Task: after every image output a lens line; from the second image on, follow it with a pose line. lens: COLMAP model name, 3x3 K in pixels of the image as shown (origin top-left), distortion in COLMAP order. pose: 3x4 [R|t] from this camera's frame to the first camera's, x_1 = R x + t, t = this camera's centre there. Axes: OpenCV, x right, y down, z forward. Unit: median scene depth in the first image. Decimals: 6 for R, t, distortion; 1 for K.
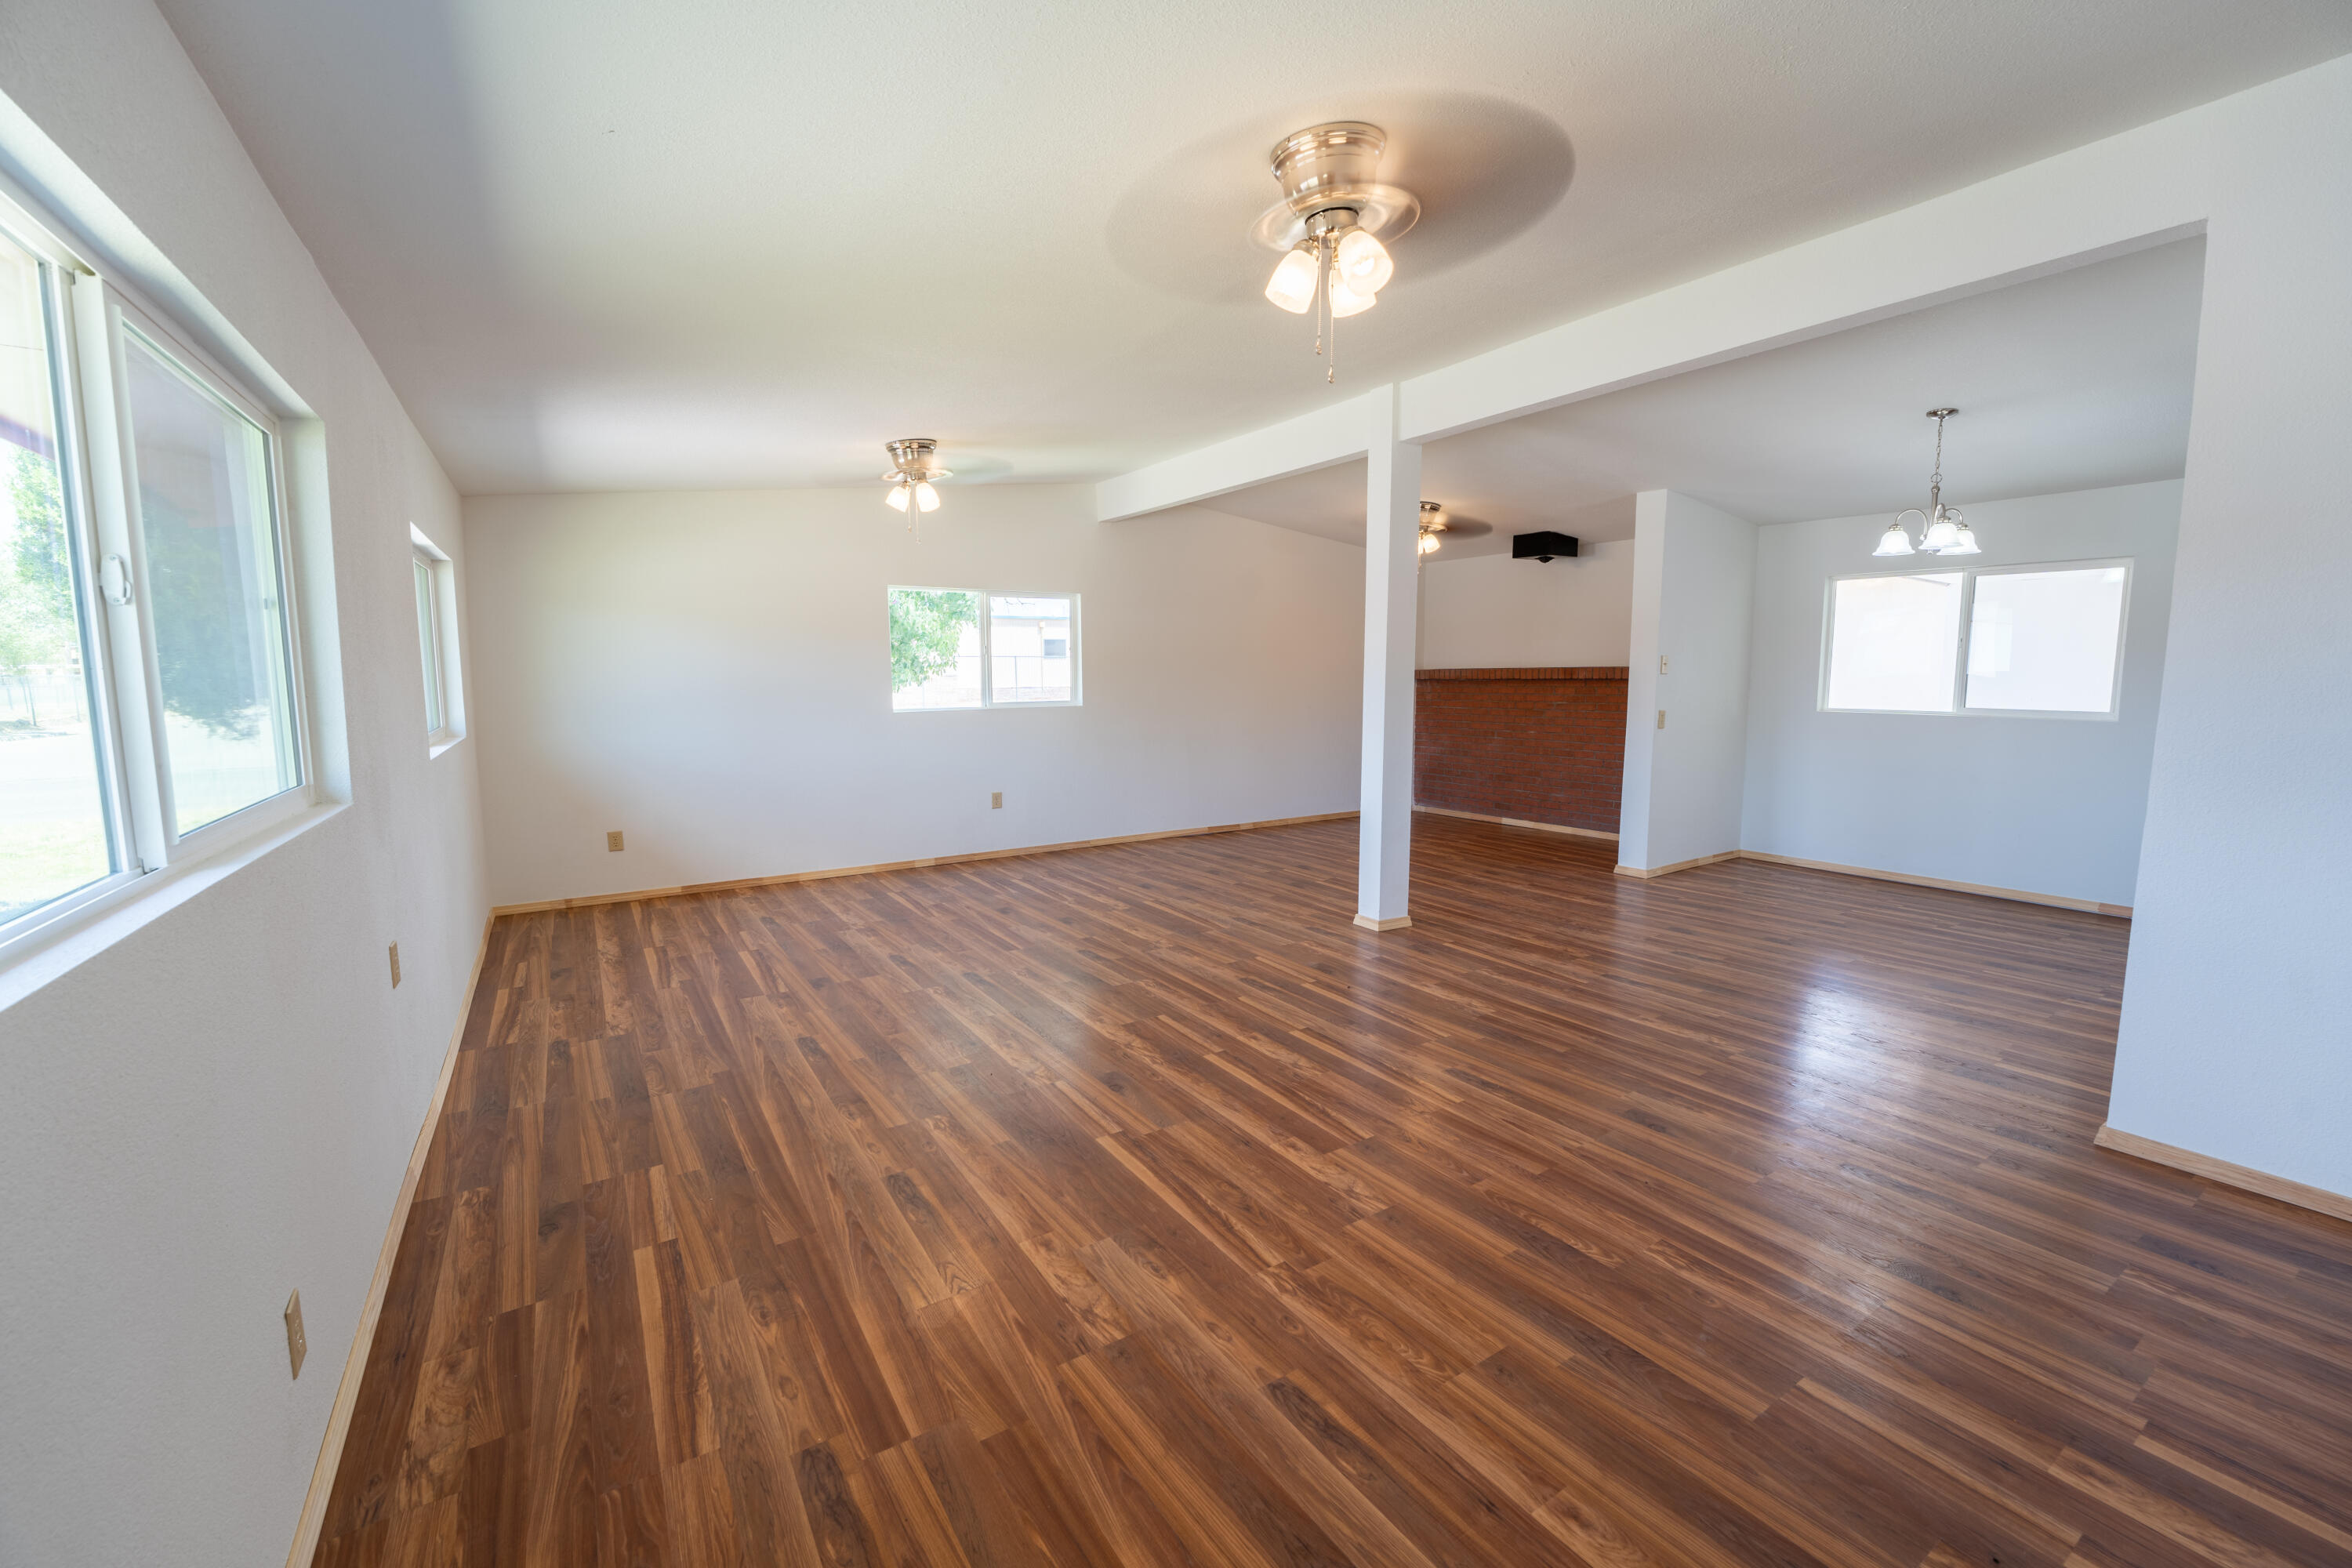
lens RADIAL K [[952.9, 0, 1187.5], [0, 952.9, 793.0], [0, 0, 1]] dist [-0.032976, 0.004663]
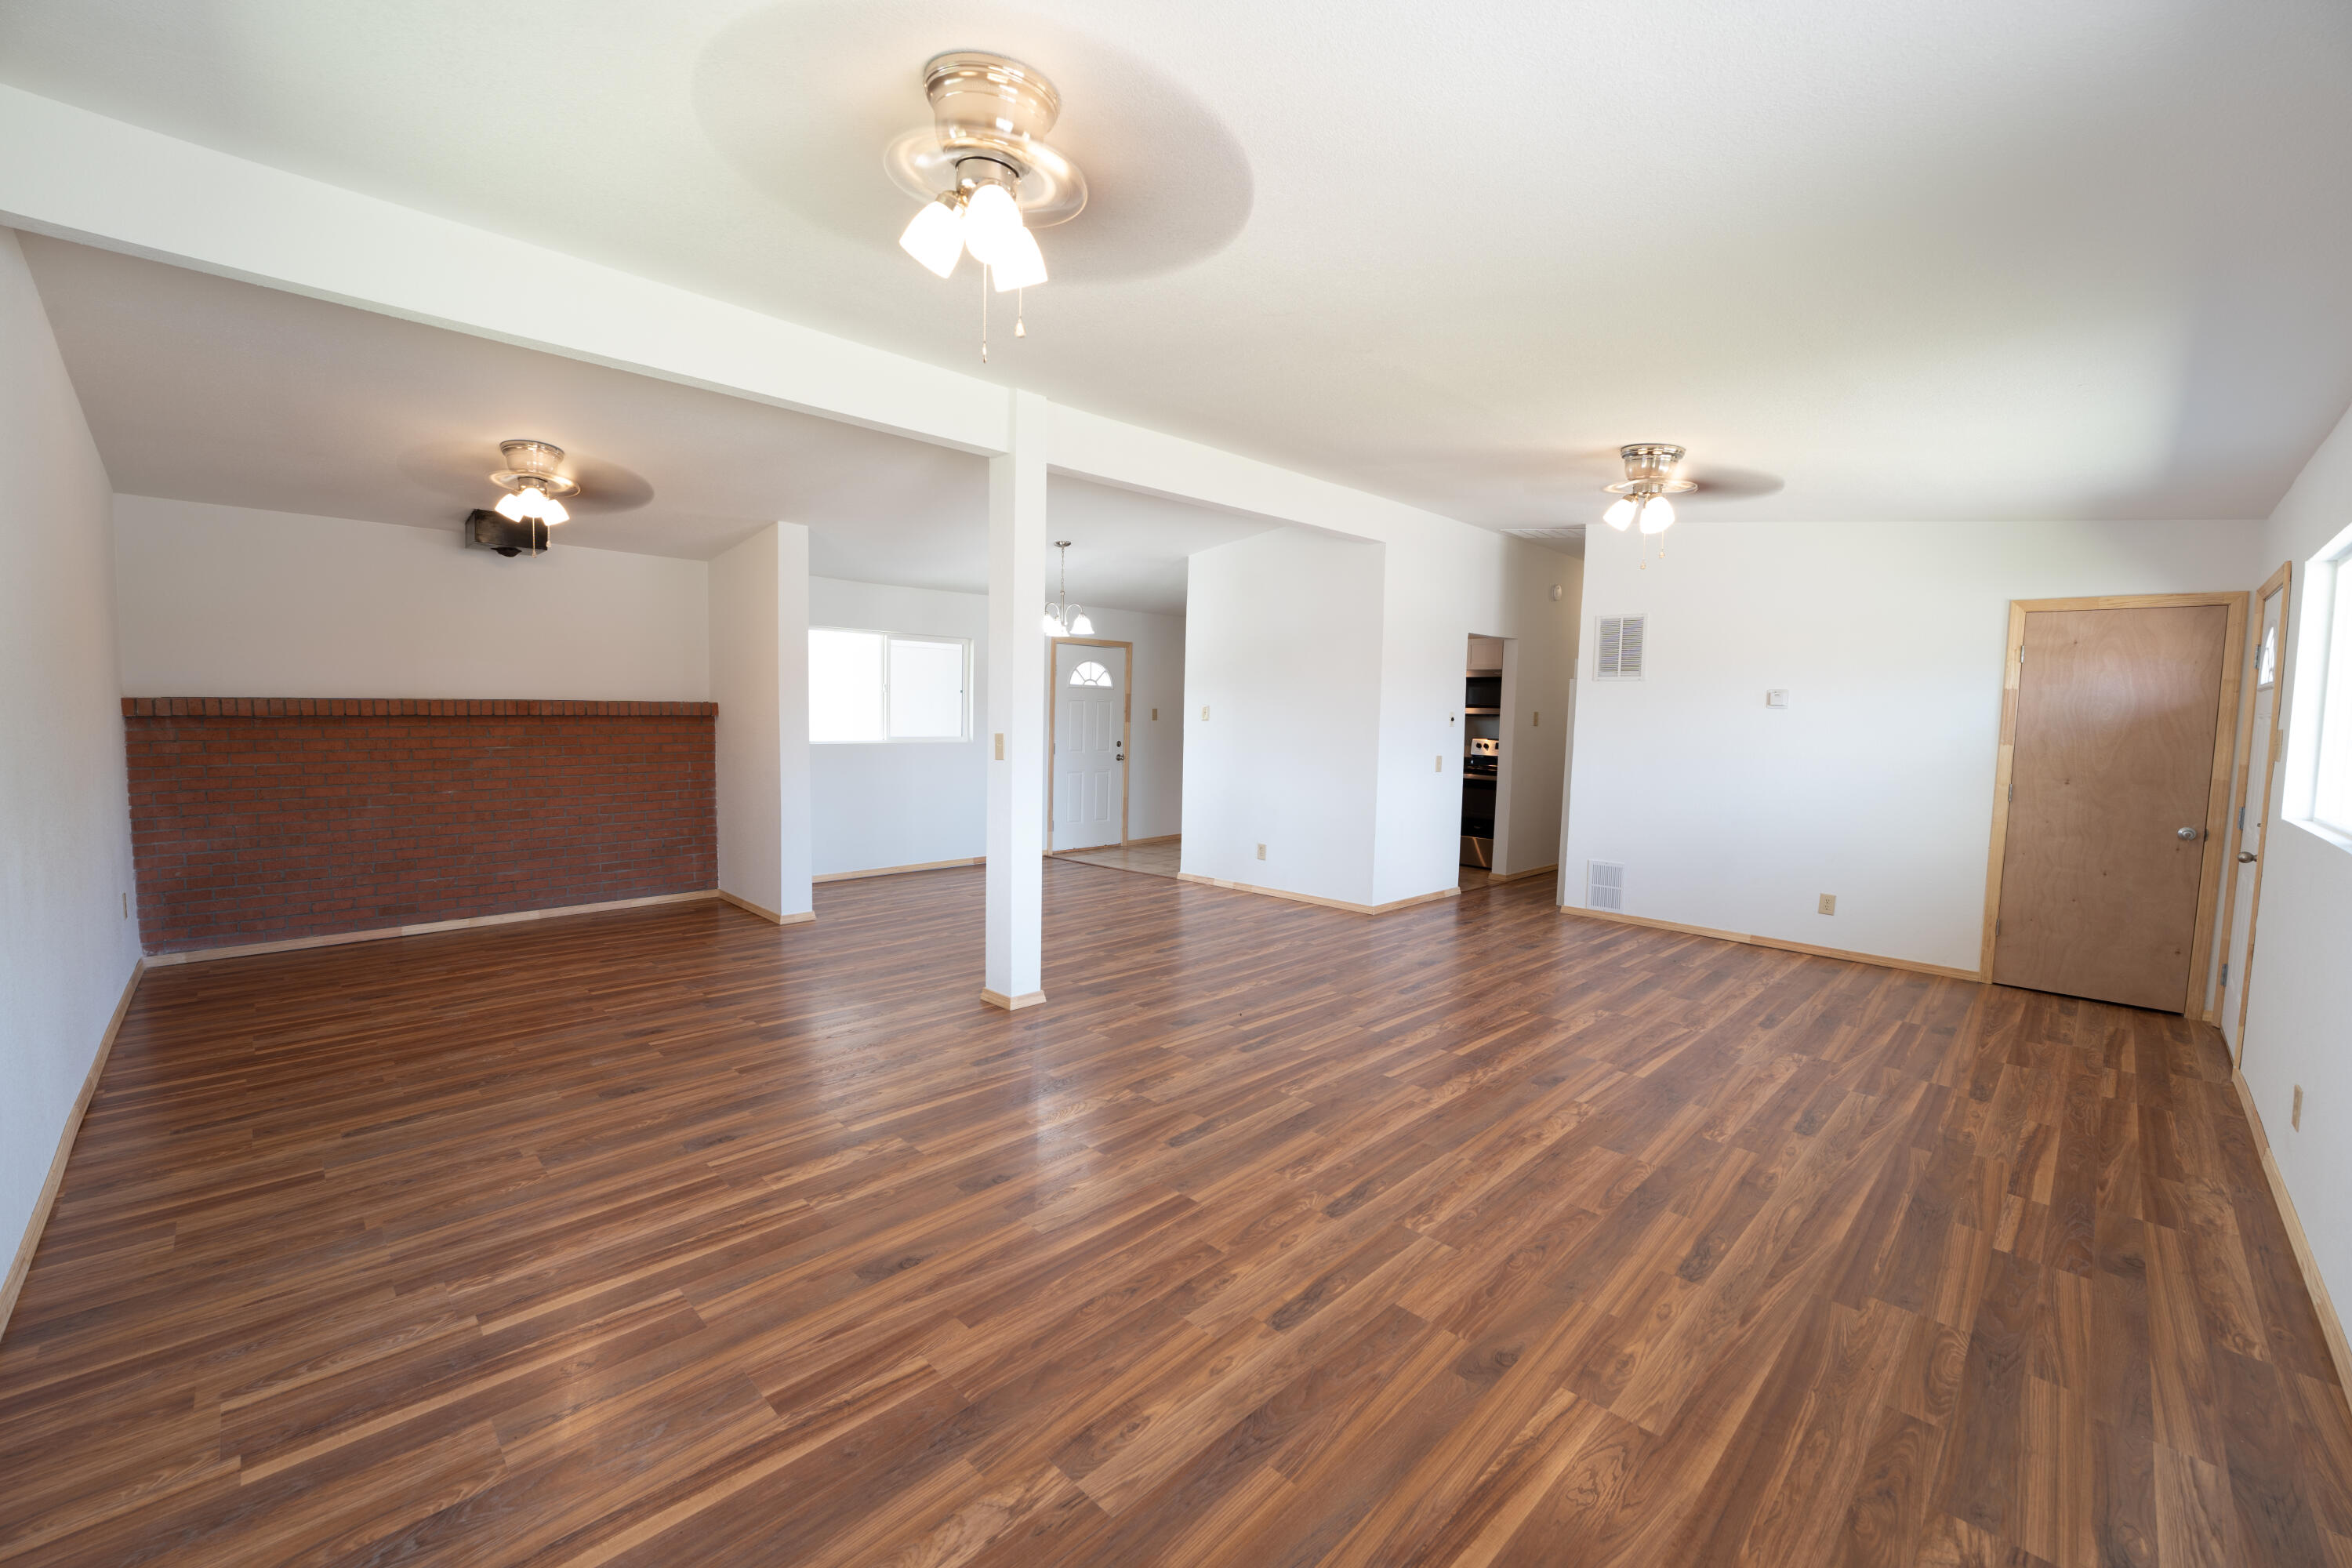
lens RADIAL K [[952.9, 0, 1181.7], [0, 952.9, 774.0], [0, 0, 1]] dist [-0.032976, 0.004663]
pose [[-0.202853, -0.061916, 0.977250, -0.914082], [0.110358, 0.990195, 0.085644, -0.171836], [-0.972970, 0.125221, -0.194031, 1.376912]]
